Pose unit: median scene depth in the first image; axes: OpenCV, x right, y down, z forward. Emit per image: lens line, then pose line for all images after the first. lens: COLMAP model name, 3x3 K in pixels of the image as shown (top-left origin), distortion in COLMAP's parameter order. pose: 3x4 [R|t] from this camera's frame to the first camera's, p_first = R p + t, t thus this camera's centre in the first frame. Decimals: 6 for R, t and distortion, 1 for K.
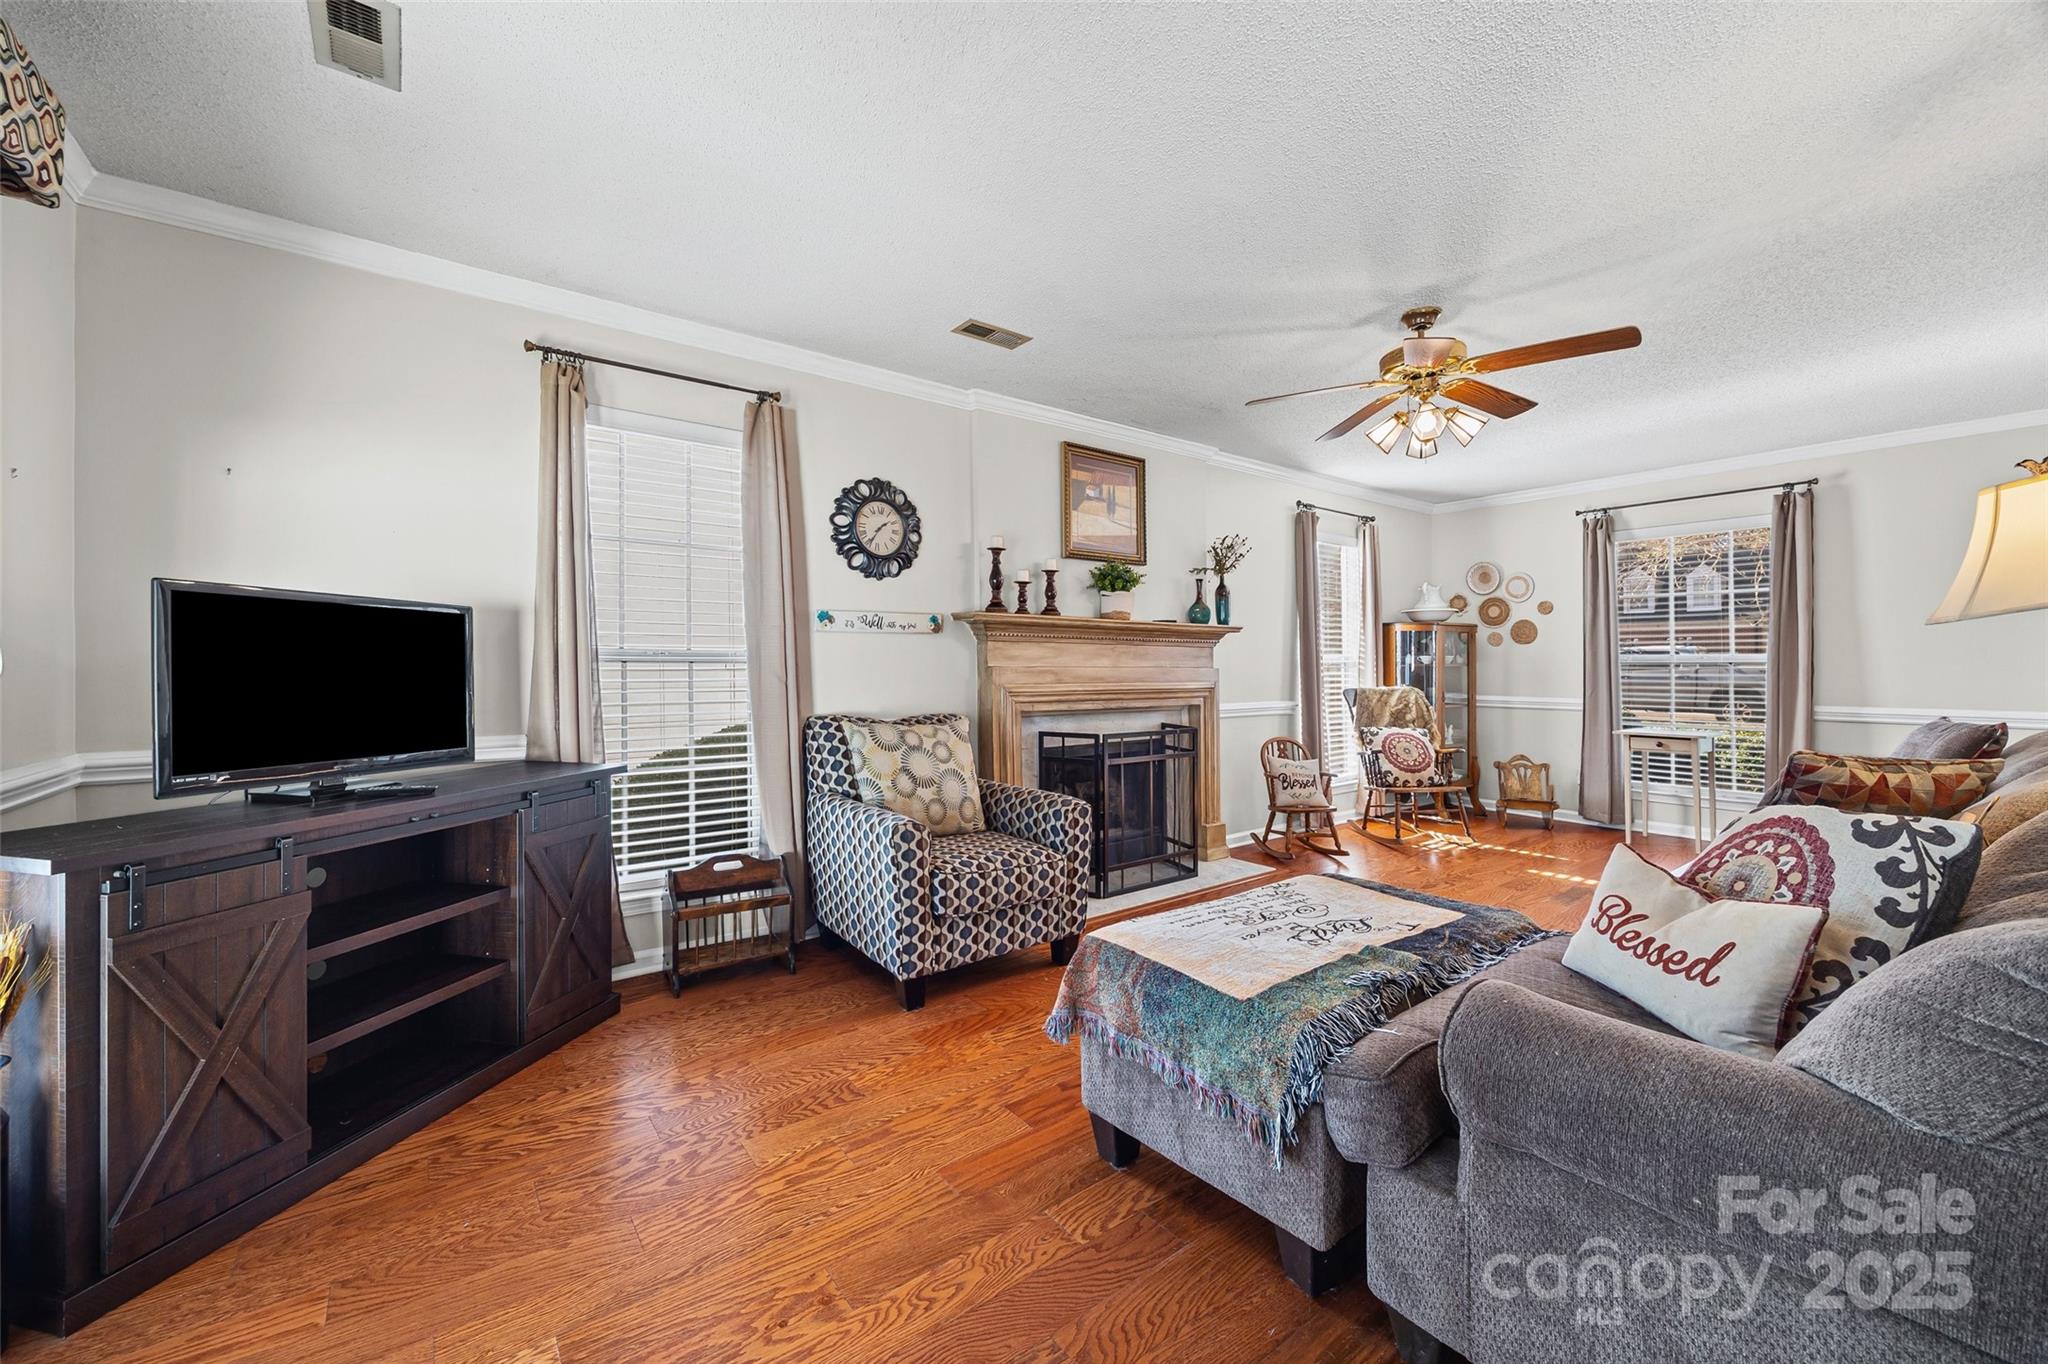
lens RADIAL K [[820.3, 0, 1024.5], [0, 820.3, 666.6], [0, 0, 1]] dist [-0.000437, -0.000066]
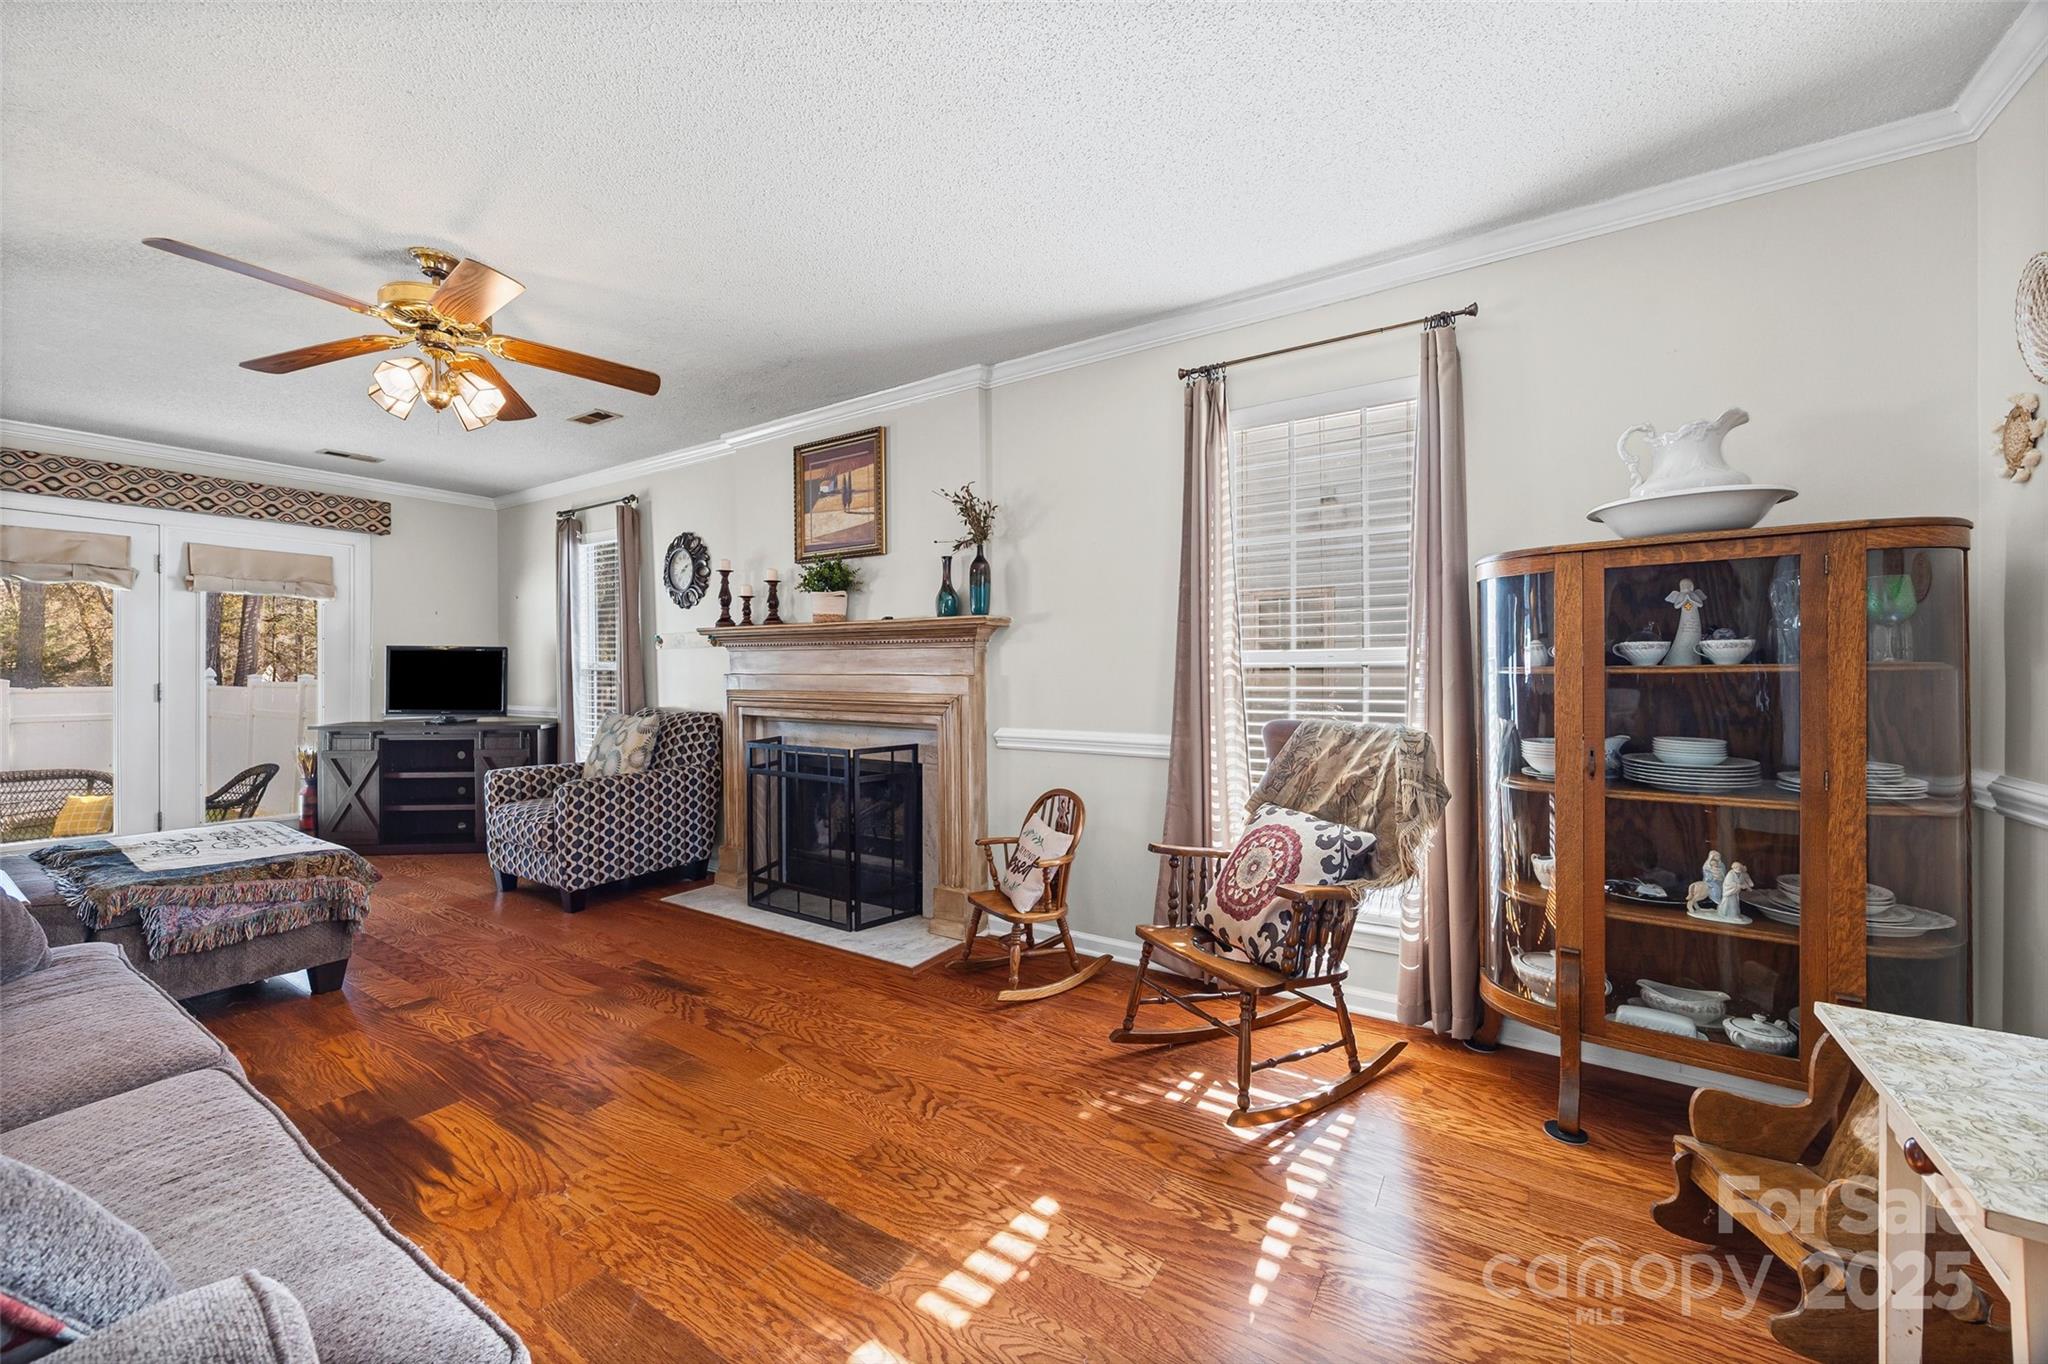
lens RADIAL K [[785.4, 0, 974.8], [0, 785.4, 679.4], [0, 0, 1]] dist [-0.000423, -0.000008]
pose [[0.312151, 0.006426, -0.950011, 1.000508], [-0.001284, 0.999979, 0.006342, 0.000210], [0.950032, -0.000760, 0.312152, 0.891291]]
